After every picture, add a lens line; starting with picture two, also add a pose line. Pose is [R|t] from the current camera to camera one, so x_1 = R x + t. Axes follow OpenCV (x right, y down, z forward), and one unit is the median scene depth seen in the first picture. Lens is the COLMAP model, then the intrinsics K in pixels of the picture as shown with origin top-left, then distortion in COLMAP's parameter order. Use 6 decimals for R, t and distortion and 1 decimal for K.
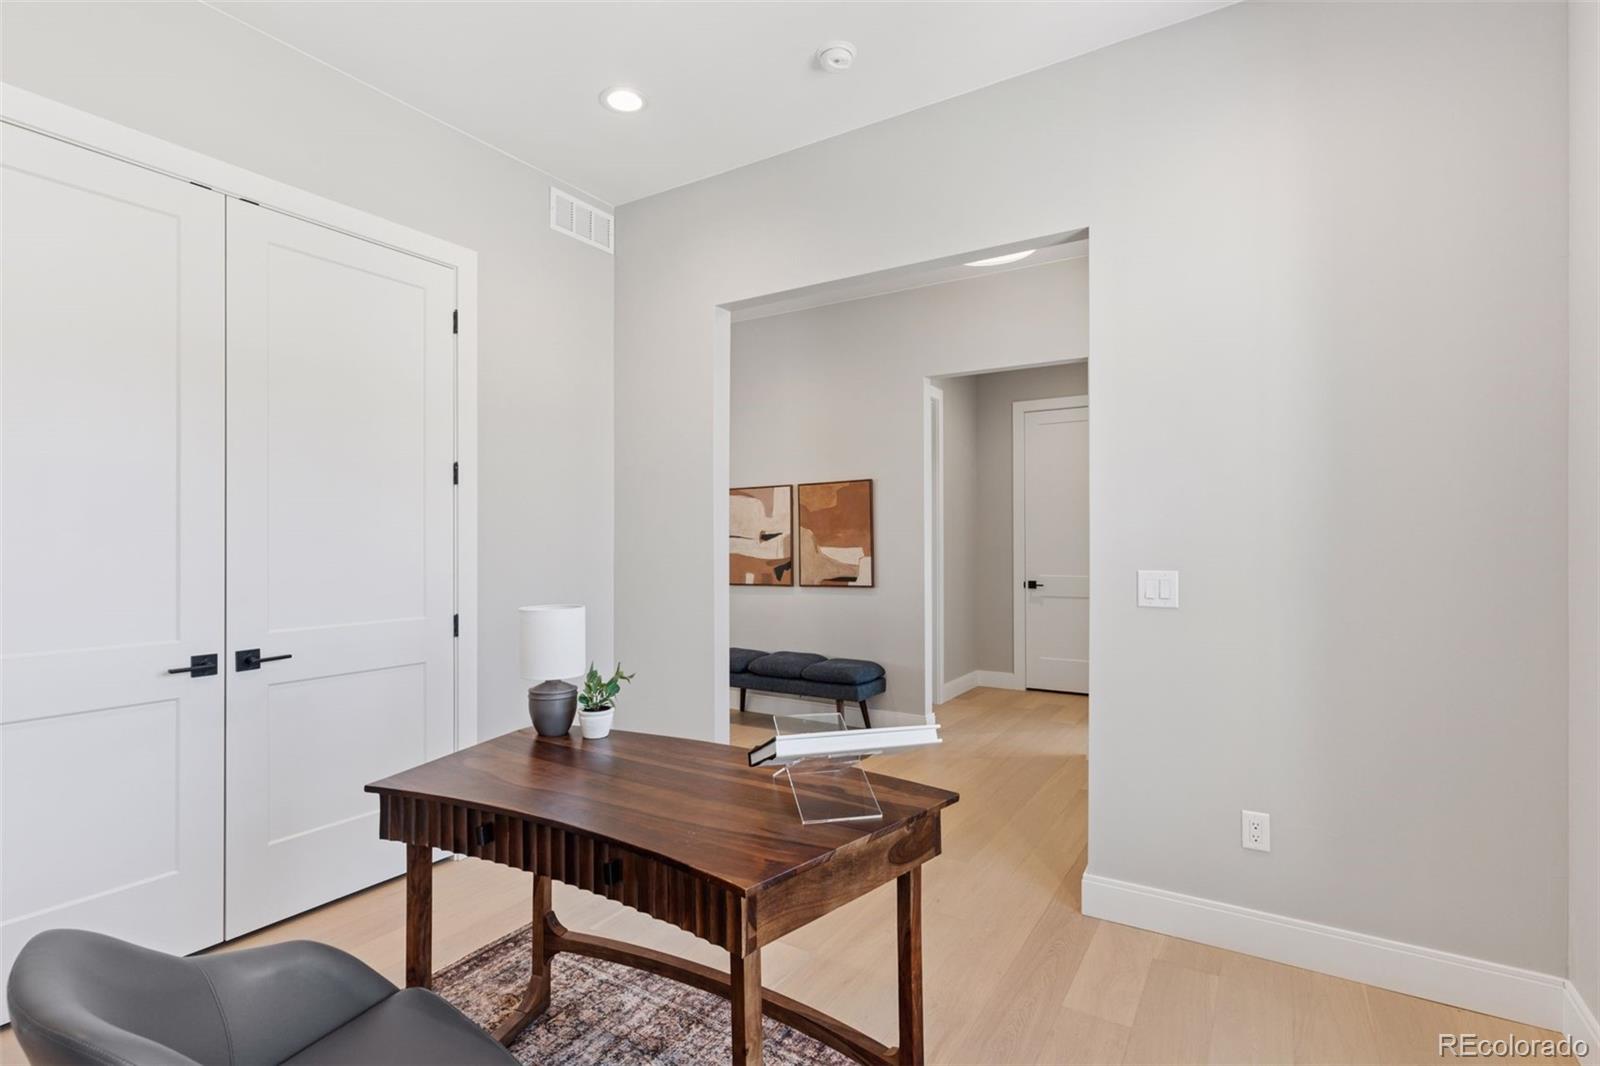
lens RADIAL K [[768.0, 0, 794.2], [0, 768.0, 538.2], [0, 0, 1]] dist [0.002080, 0.000287]
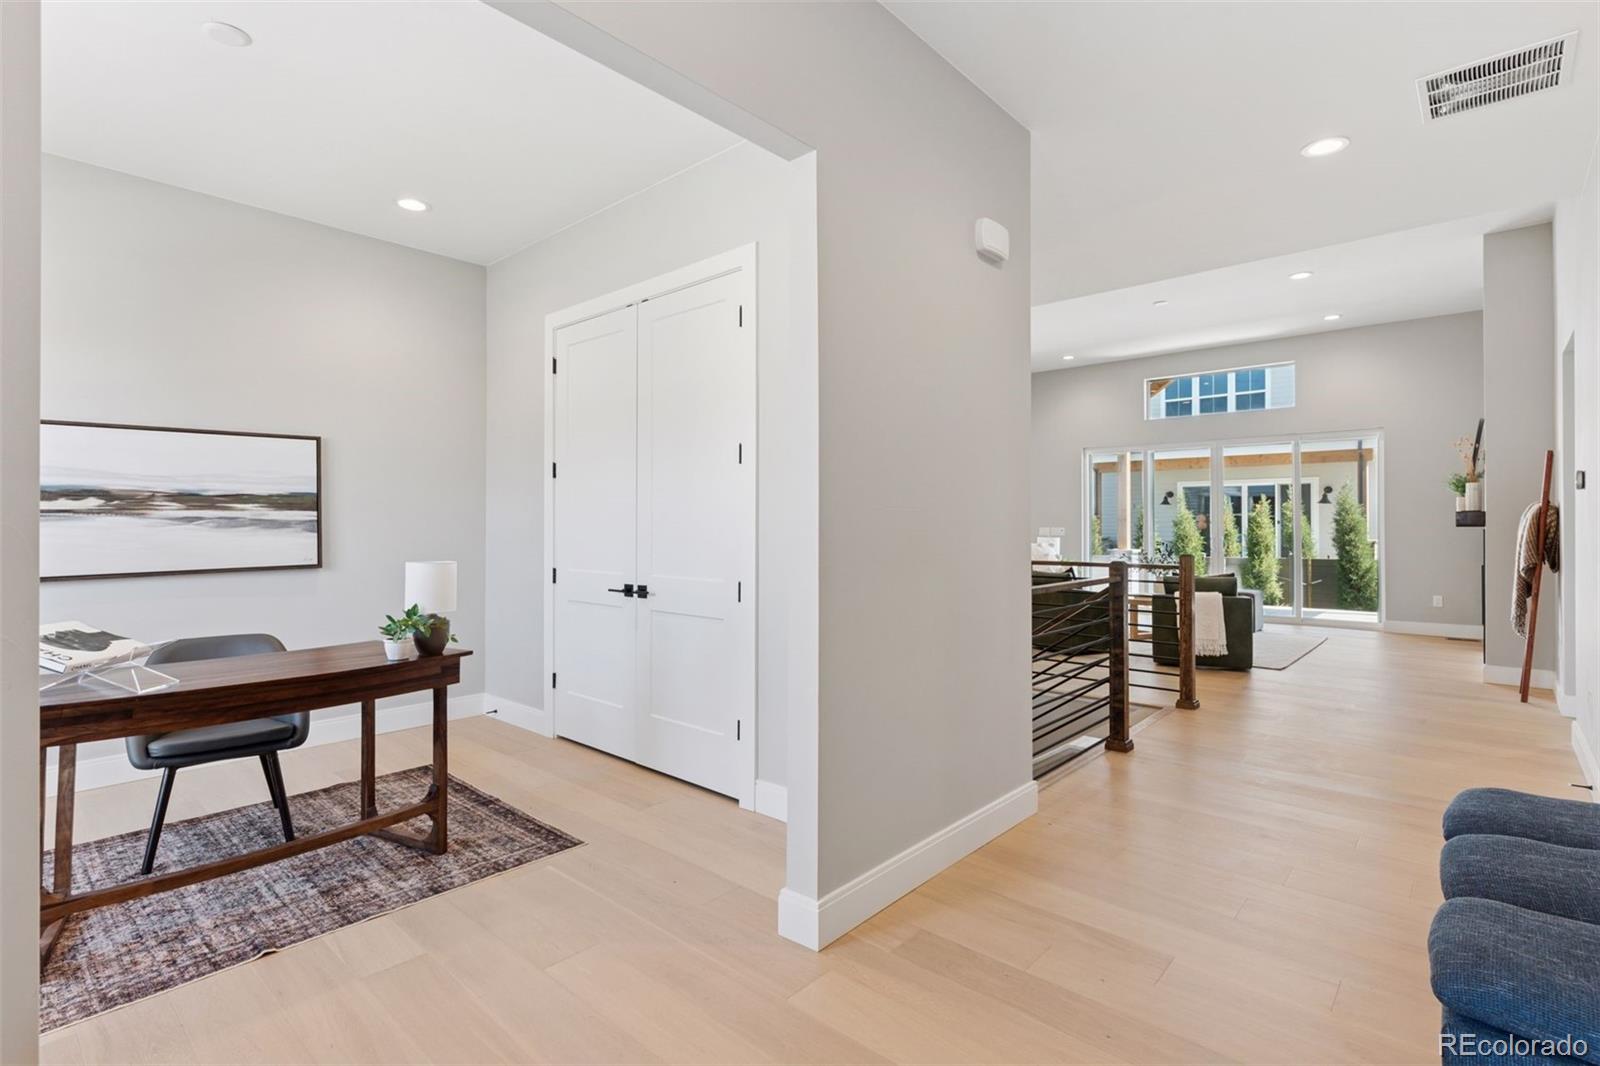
lens RADIAL K [[763.1, 0, 803.9], [0, 763.1, 521.5], [0, 0, 1]] dist [0.002018, 0.000112]
pose [[-0.166432, -0.003471, -0.986047, 0.834482], [-0.000743, 0.999994, -0.003395, 0.021149], [0.986053, 0.000168, -0.166433, 1.713036]]
